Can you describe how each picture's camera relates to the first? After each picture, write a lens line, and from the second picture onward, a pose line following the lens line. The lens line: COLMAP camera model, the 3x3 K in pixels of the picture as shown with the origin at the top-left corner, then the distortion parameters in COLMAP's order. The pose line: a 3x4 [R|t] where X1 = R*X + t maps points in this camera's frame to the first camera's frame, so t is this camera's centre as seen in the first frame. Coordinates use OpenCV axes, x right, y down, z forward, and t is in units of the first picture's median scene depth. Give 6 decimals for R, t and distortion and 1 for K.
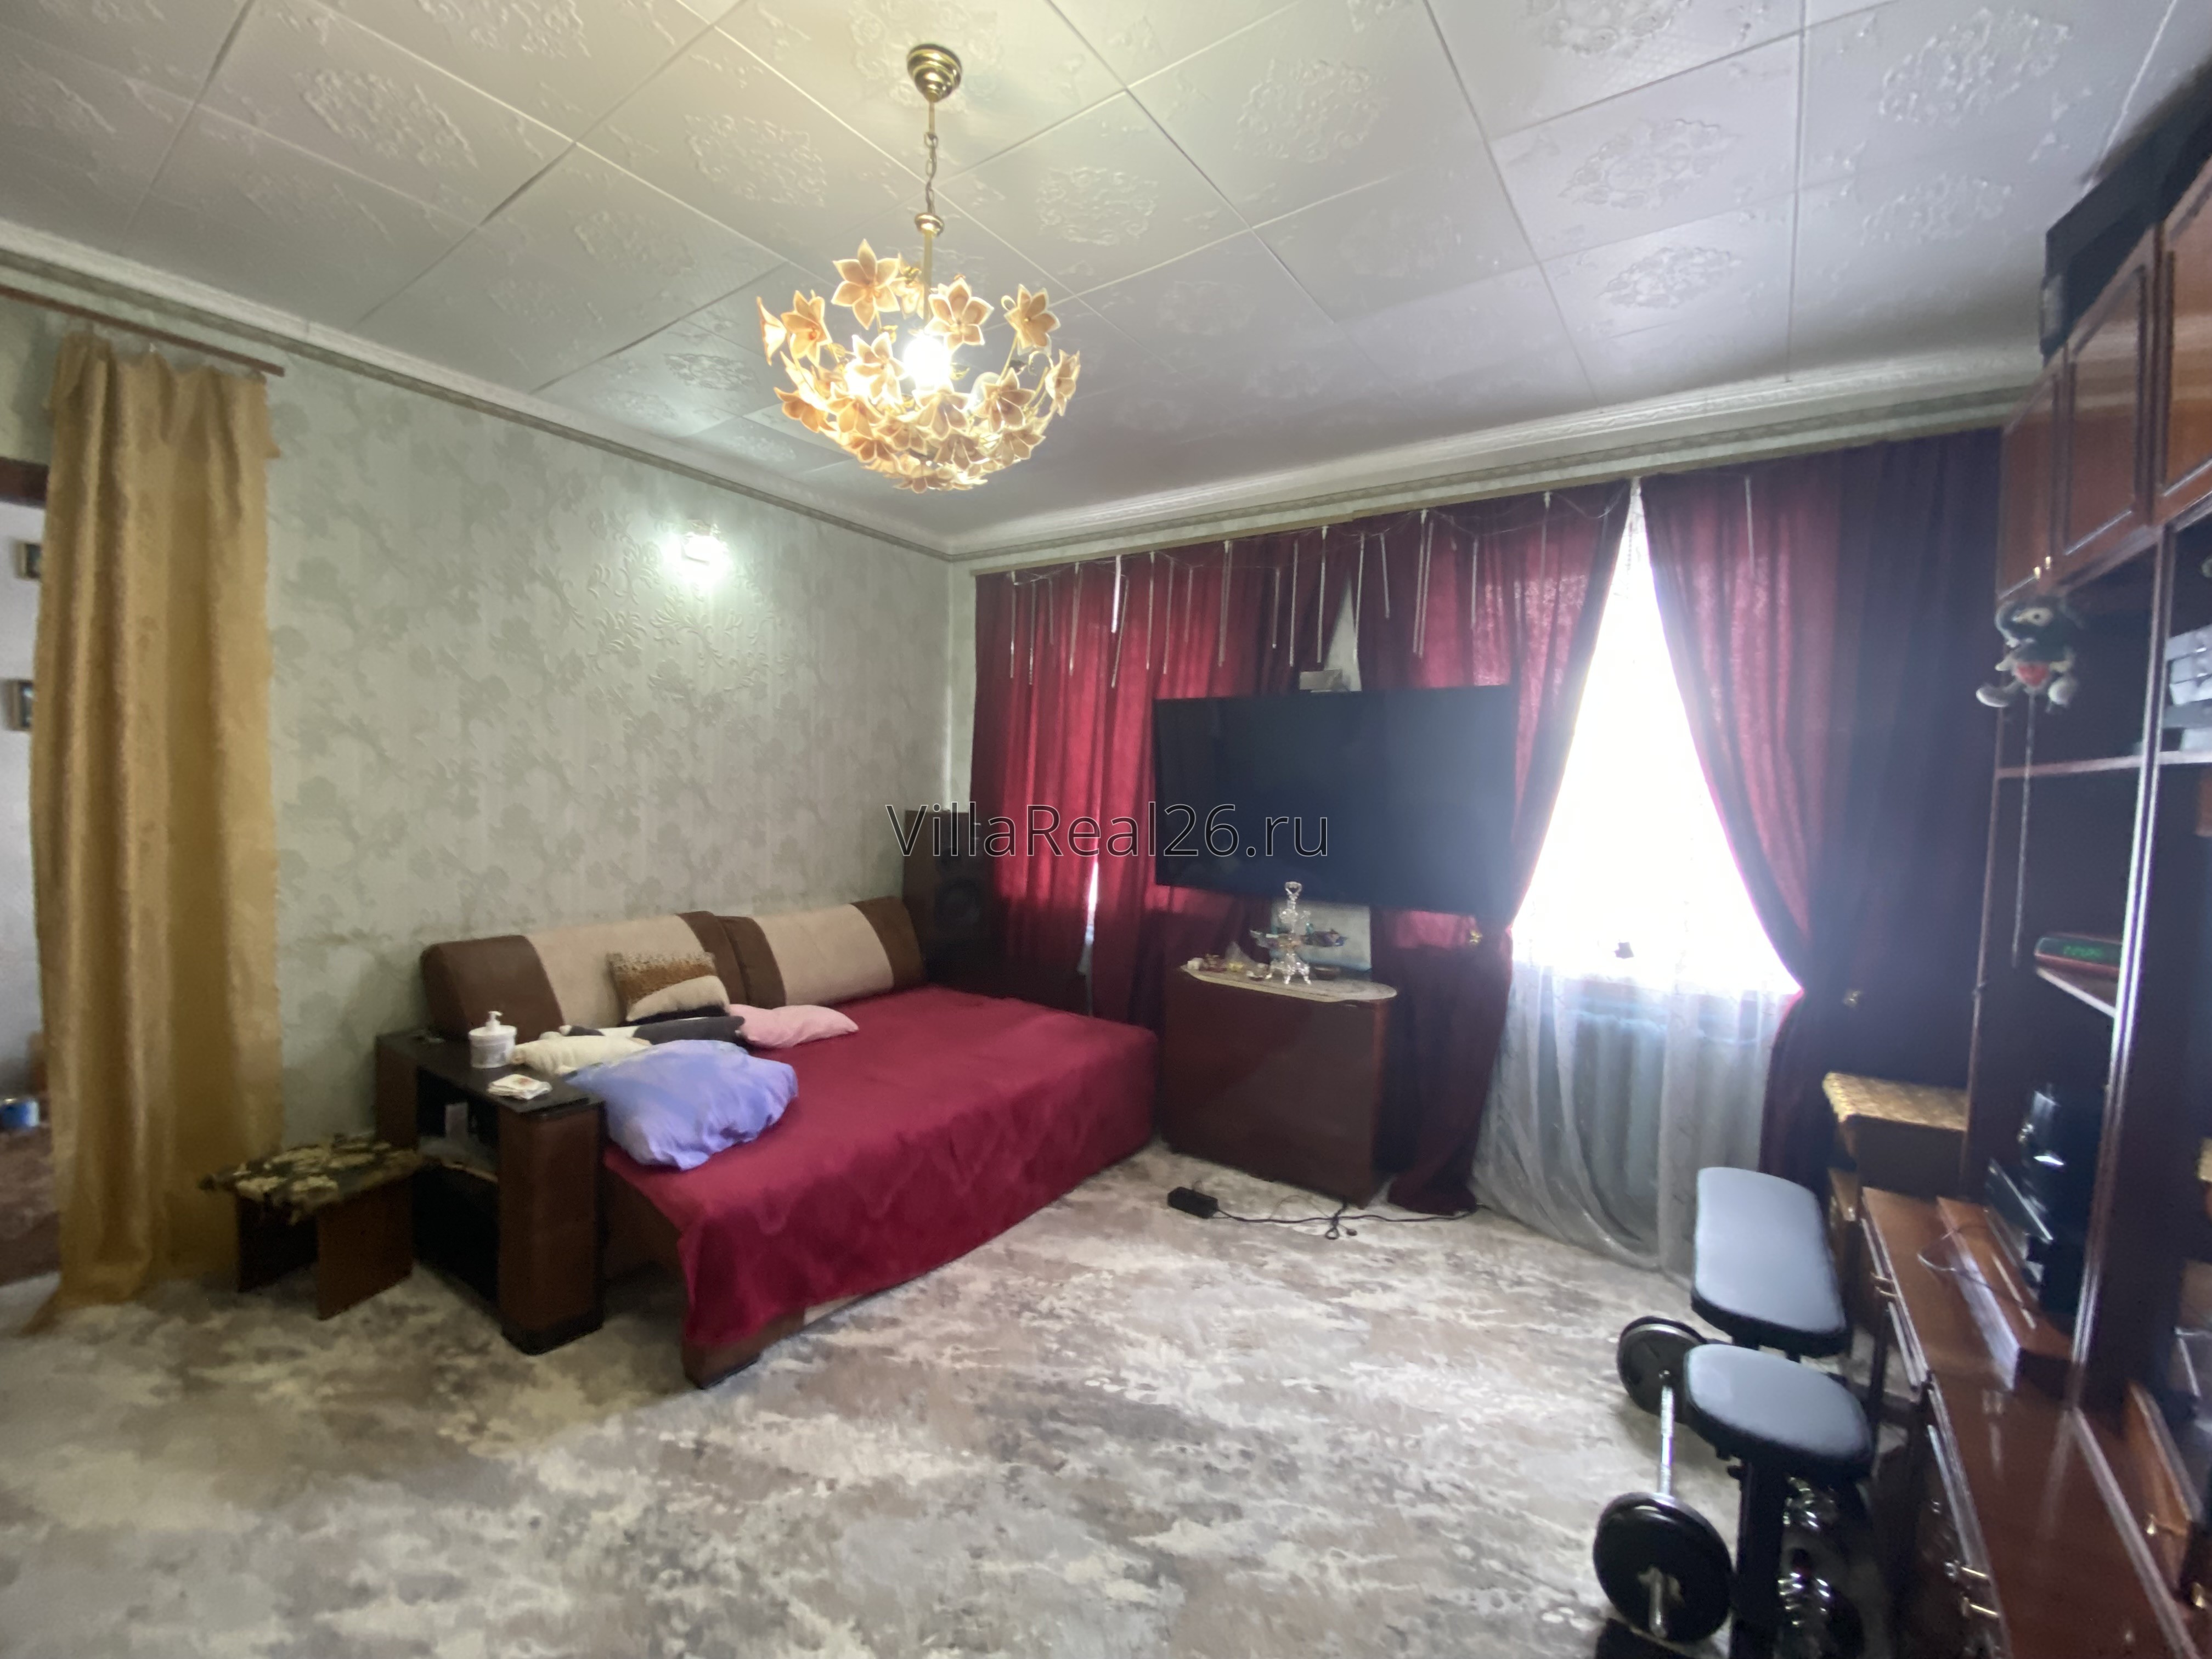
lens RADIAL K [[904.1, 0, 1108.9], [0, 904.1, 831.2], [0, 0, 1]] dist [0.023185, -0.021099]
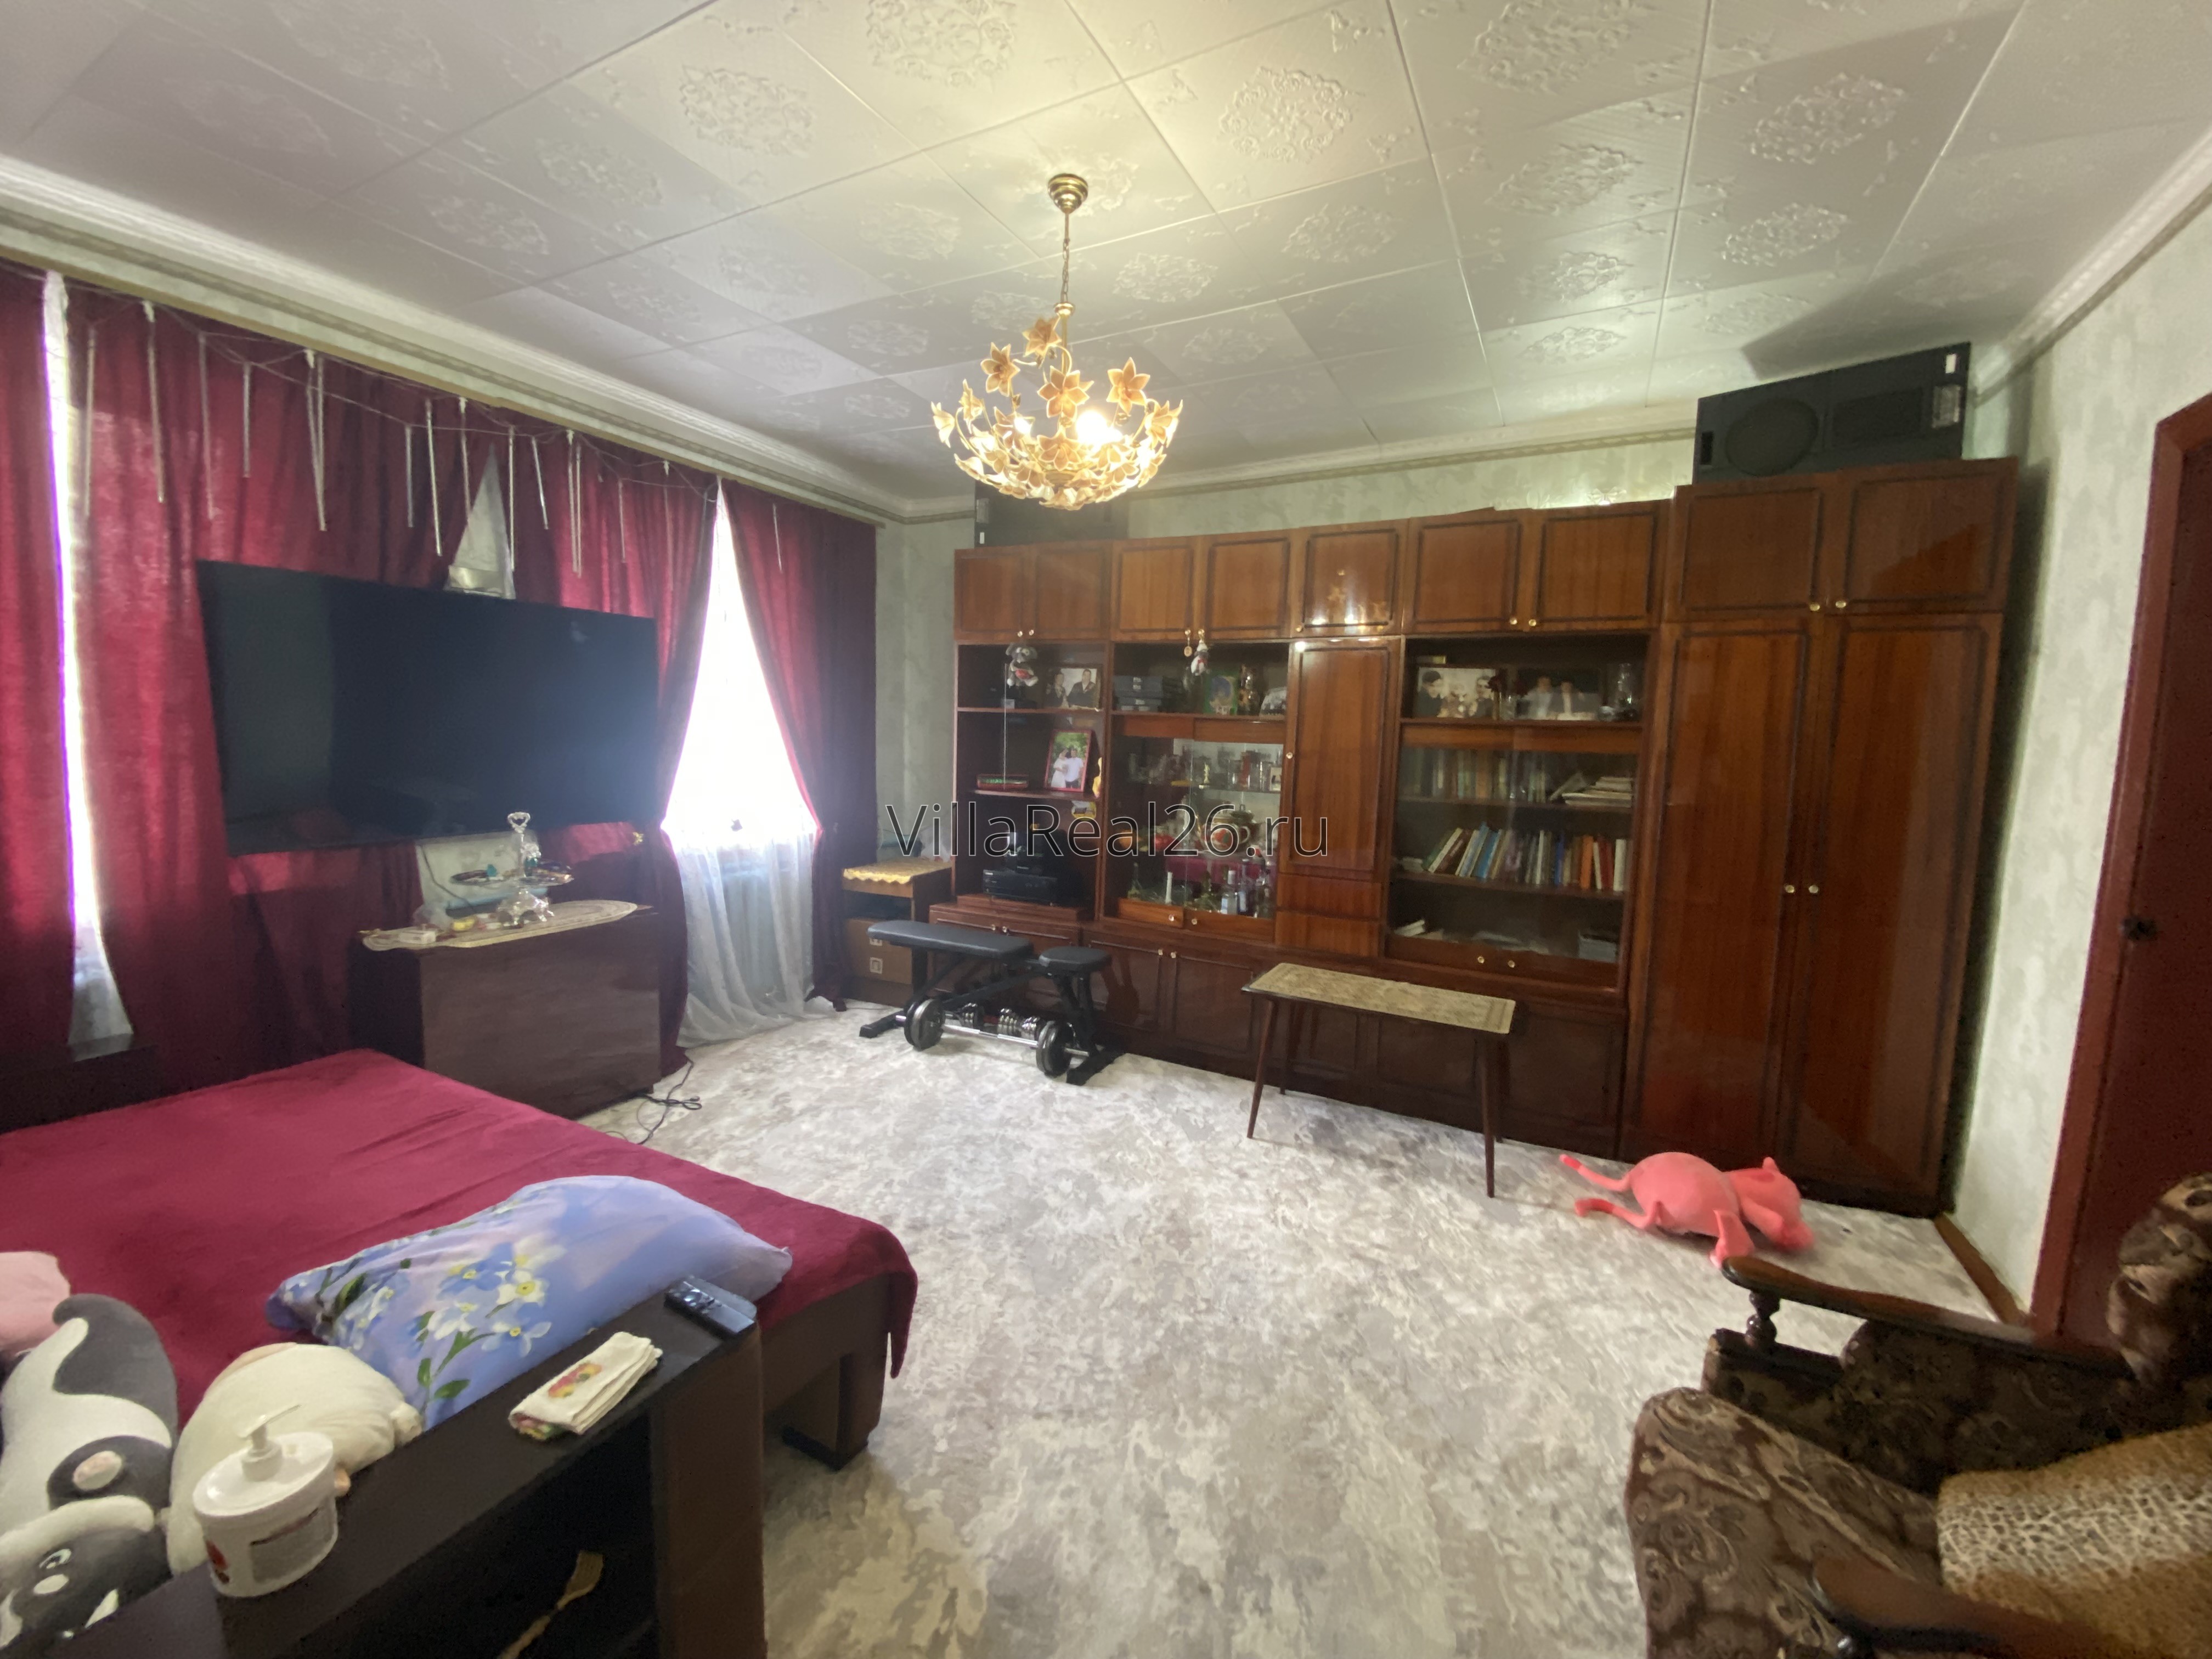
lens RADIAL K [[904.1, 0, 1108.9], [0, 904.1, 831.2], [0, 0, 1]] dist [0.023185, -0.021099]
pose [[-0.143153, -0.144465, 0.979100, -0.844576], [0.012308, 0.988953, 0.147718, -0.057162], [-0.989624, 0.033197, -0.139793, 0.595624]]
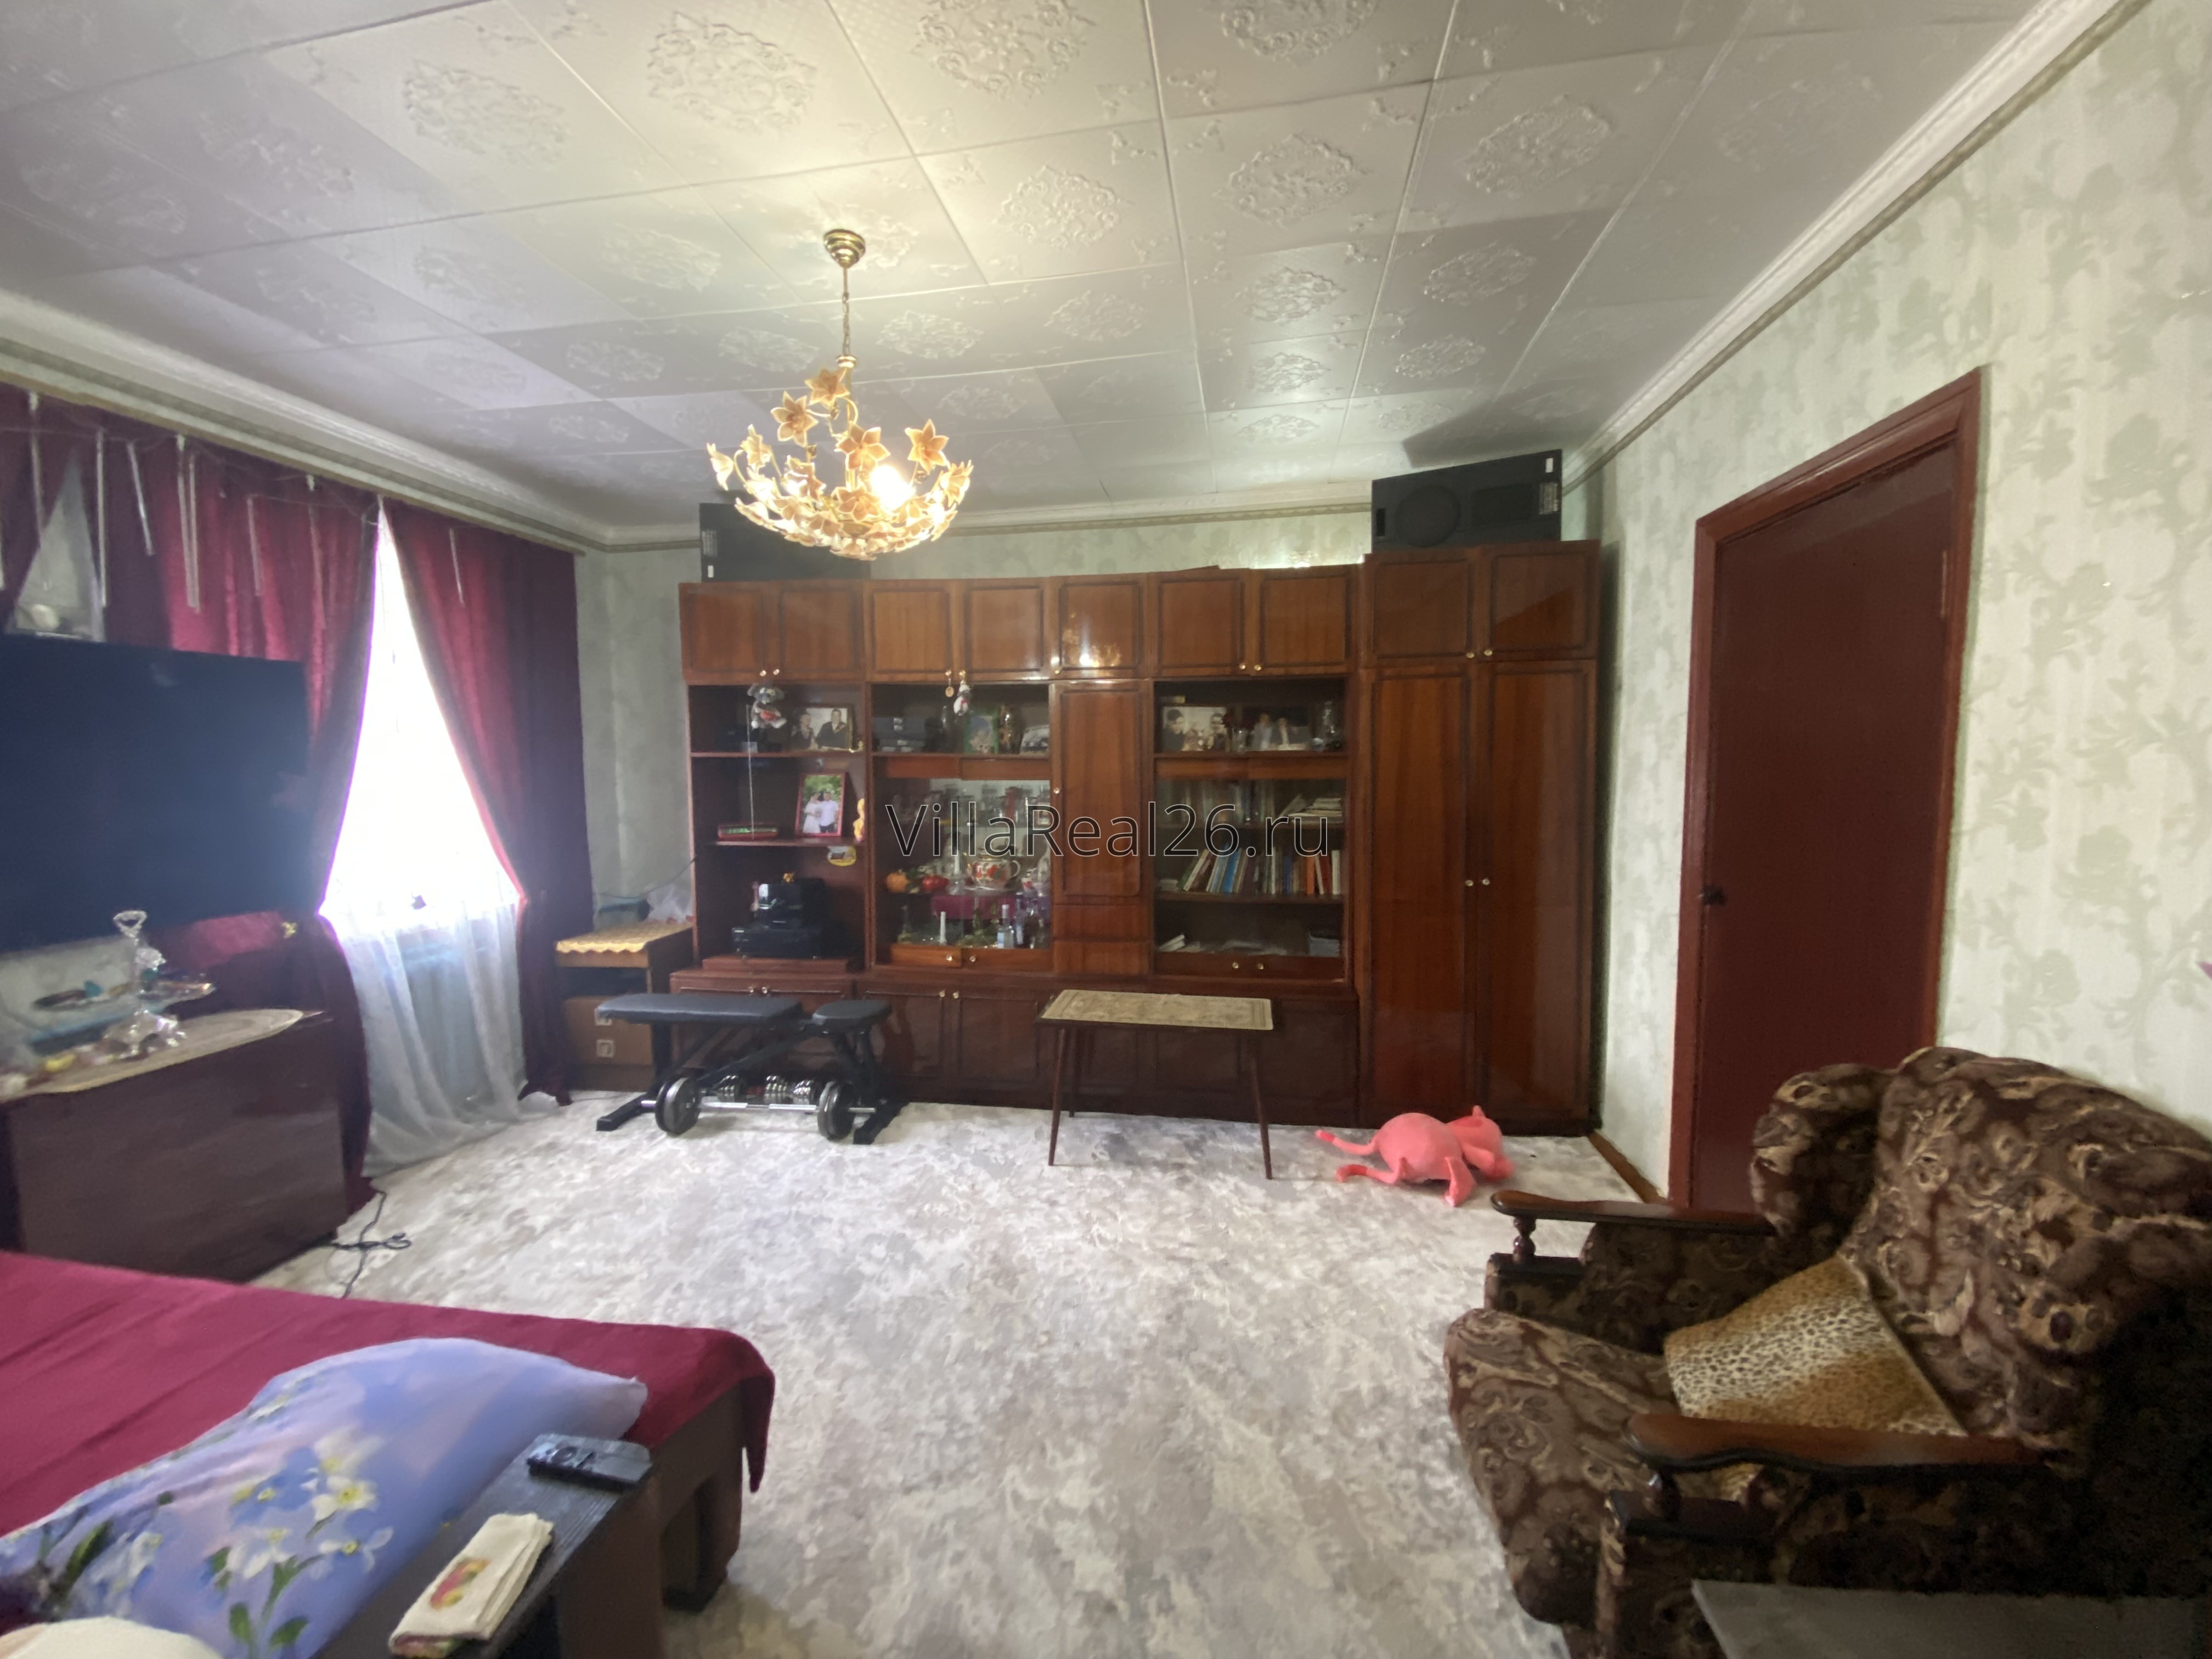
lens RADIAL K [[904.1, 0, 1108.9], [0, 904.1, 831.2], [0, 0, 1]] dist [0.023185, -0.021099]
pose [[-0.451972, -0.097092, 0.886732, -0.839343], [0.034363, 0.991426, 0.126070, -0.075918], [-0.891370, 0.087451, -0.444761, 0.681659]]
